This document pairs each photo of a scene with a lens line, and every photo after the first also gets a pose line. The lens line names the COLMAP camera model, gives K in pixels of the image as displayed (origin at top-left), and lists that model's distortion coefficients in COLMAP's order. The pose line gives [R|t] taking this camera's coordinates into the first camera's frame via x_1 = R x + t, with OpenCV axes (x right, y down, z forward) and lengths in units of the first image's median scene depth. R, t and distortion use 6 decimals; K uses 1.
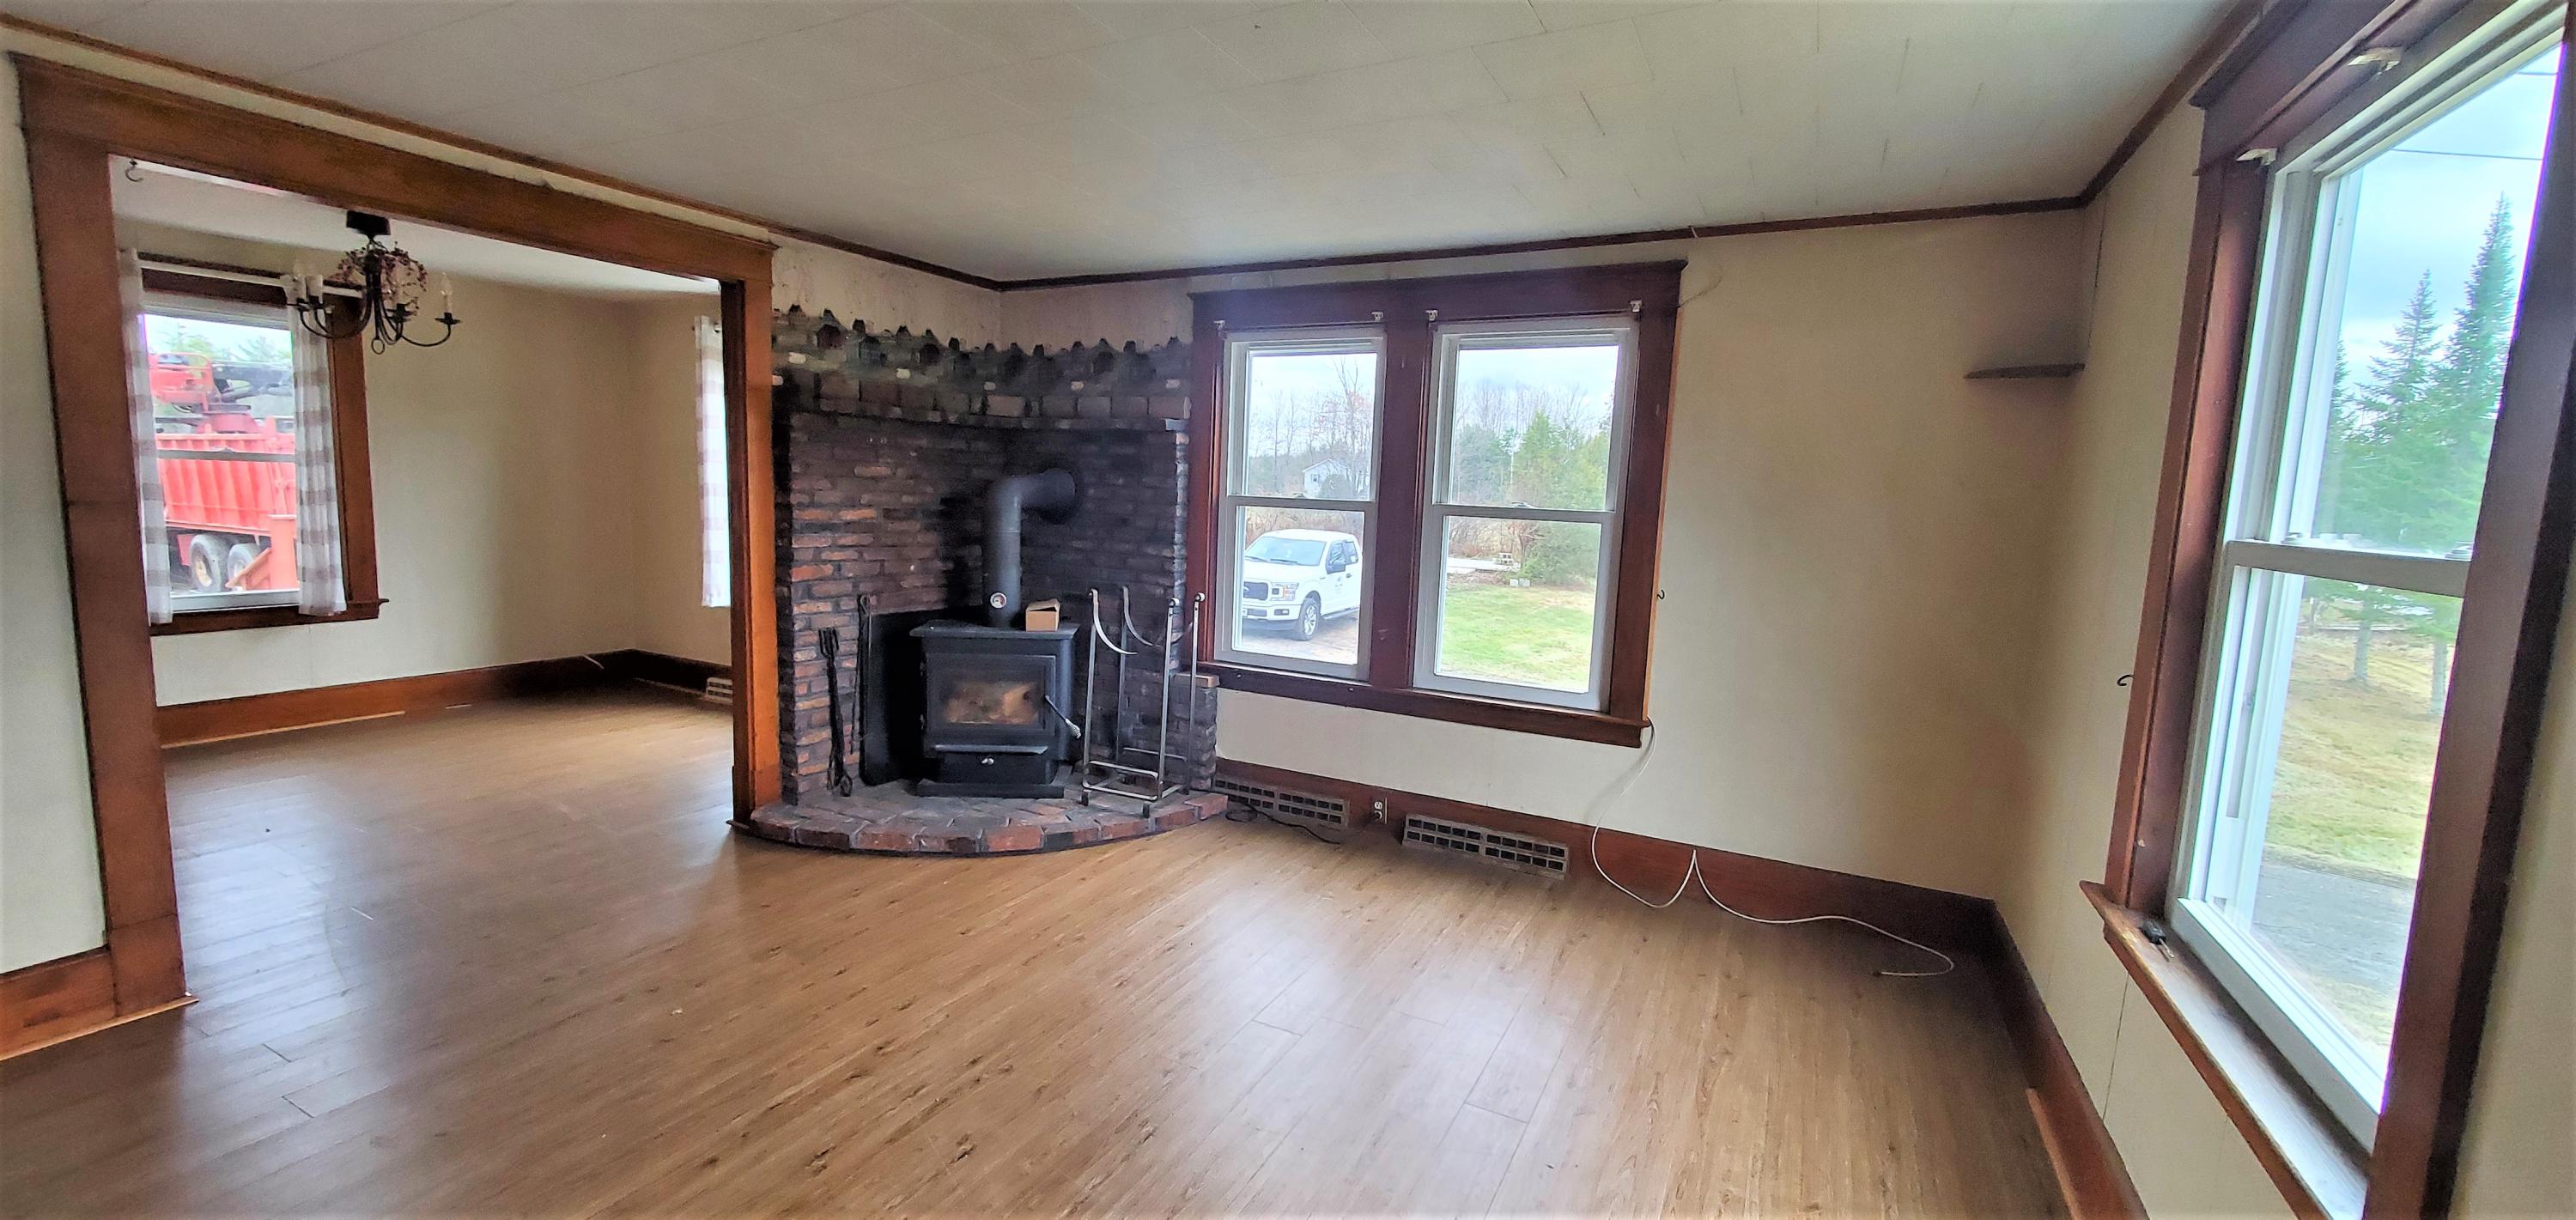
lens RADIAL K [[1018.3, 0, 1266.7], [0, 1018.3, 607.9], [0, 0, 1]] dist [-0.000571, -0.001863]
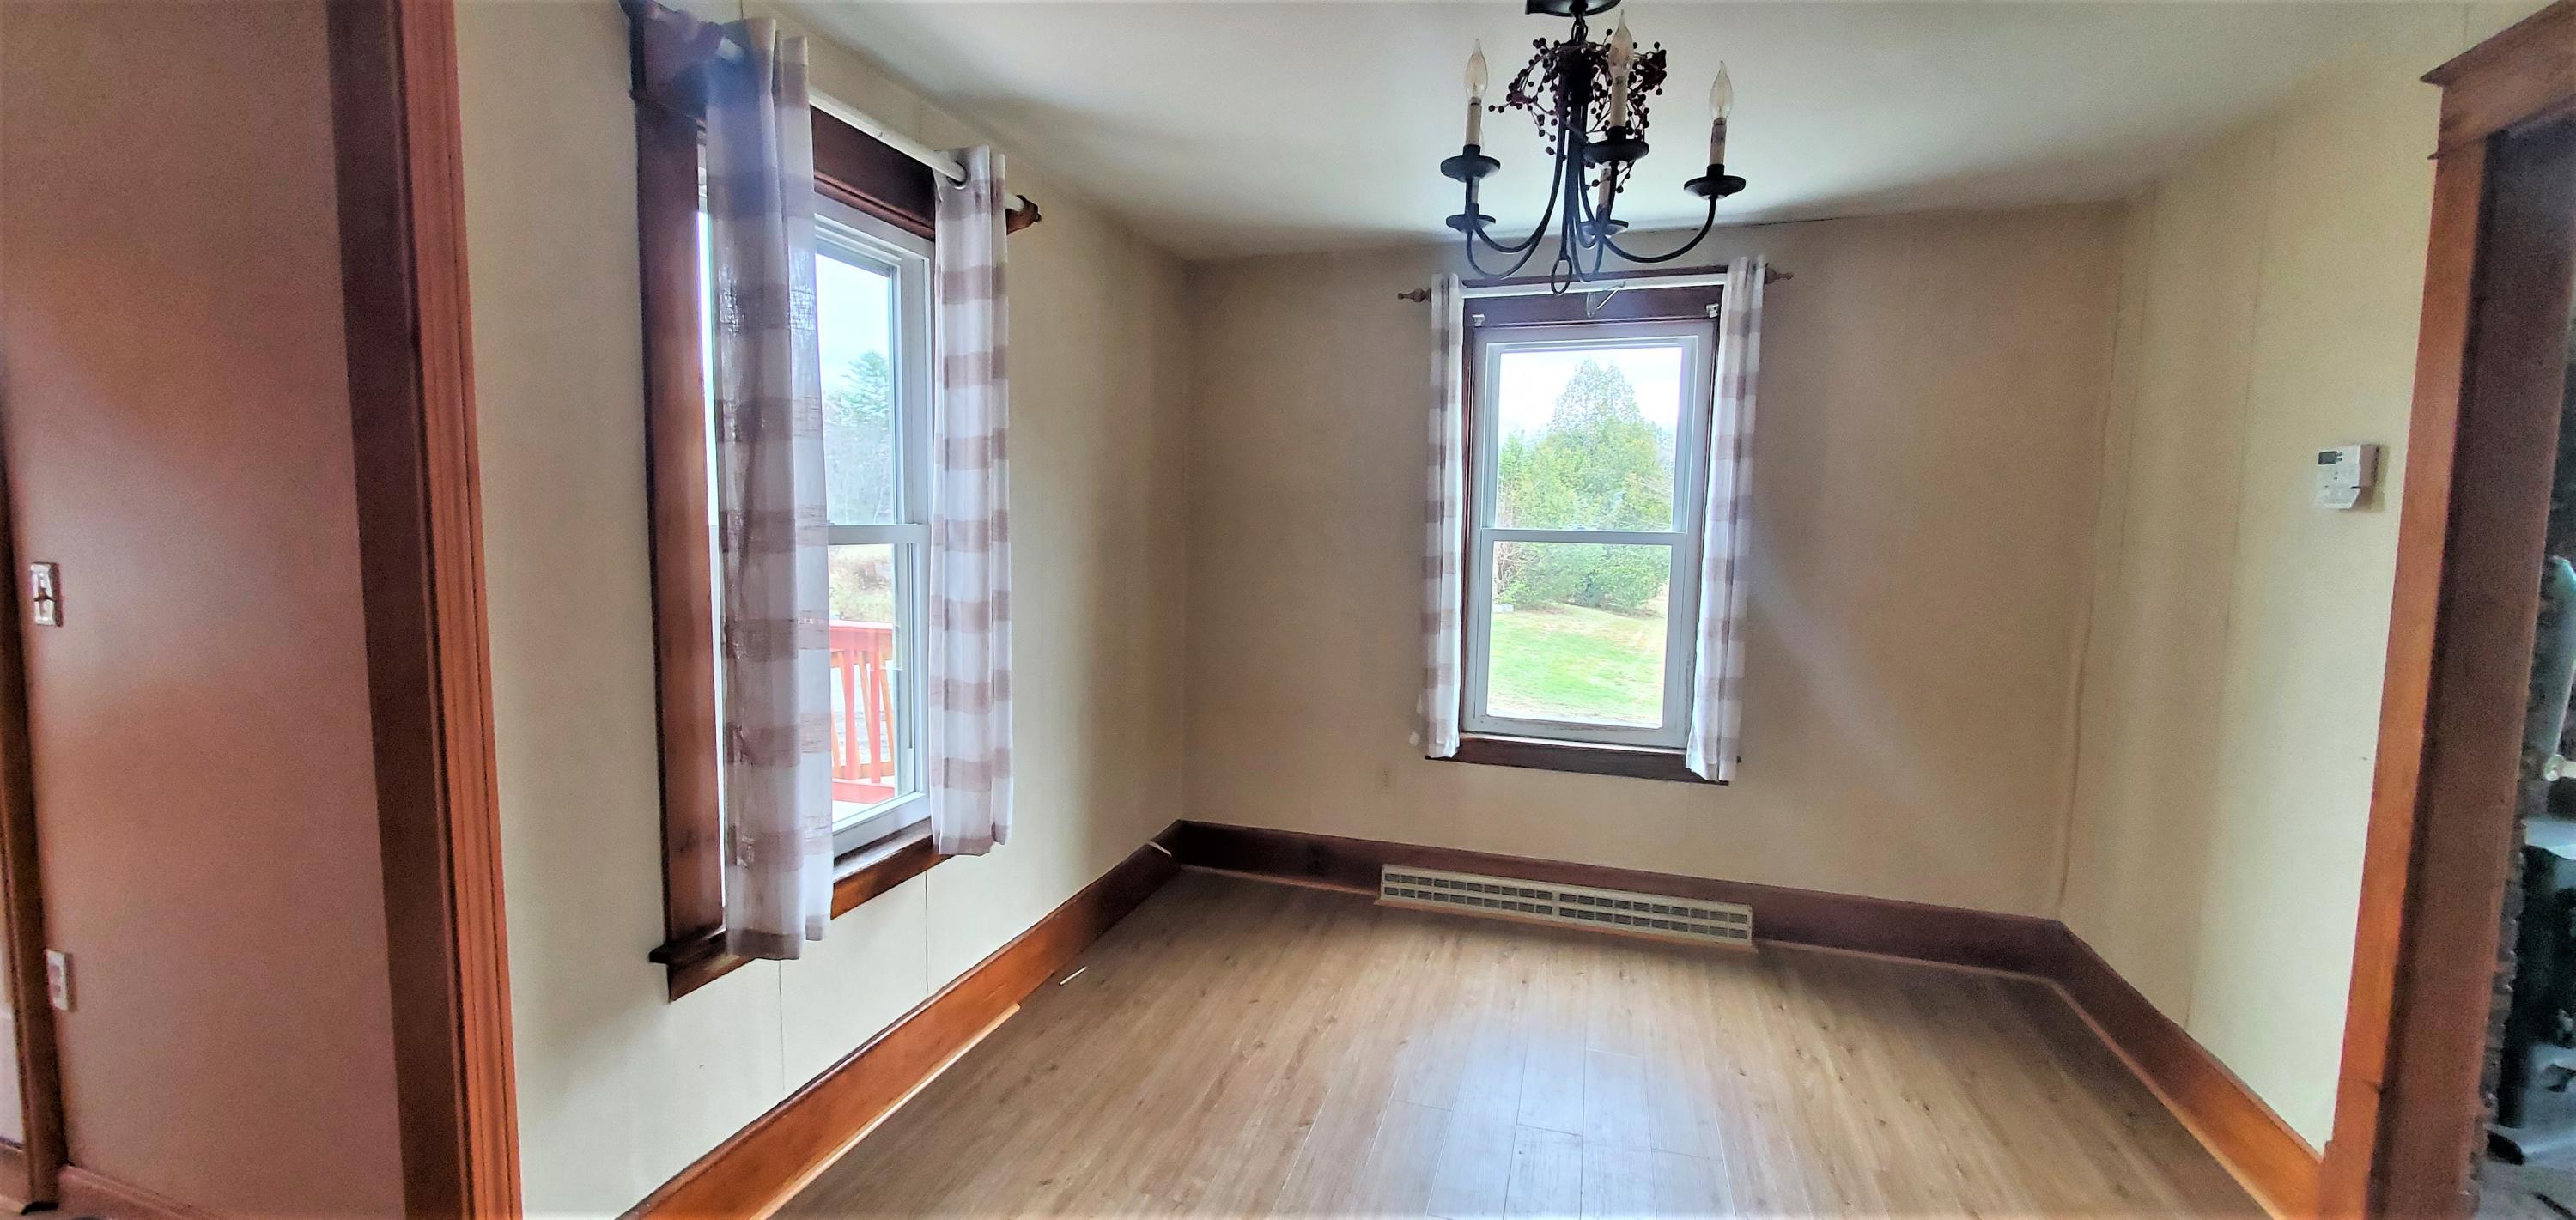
lens RADIAL K [[1060.9, 0, 1239.6], [0, 1060.9, 607.2], [0, 0, 1]] dist [0.044066, -0.000216]
pose [[0.982205, -0.040030, 0.183496, -0.808156], [0.044443, 0.998812, -0.020001, -0.085099], [-0.182477, 0.027800, 0.982817, 0.414158]]
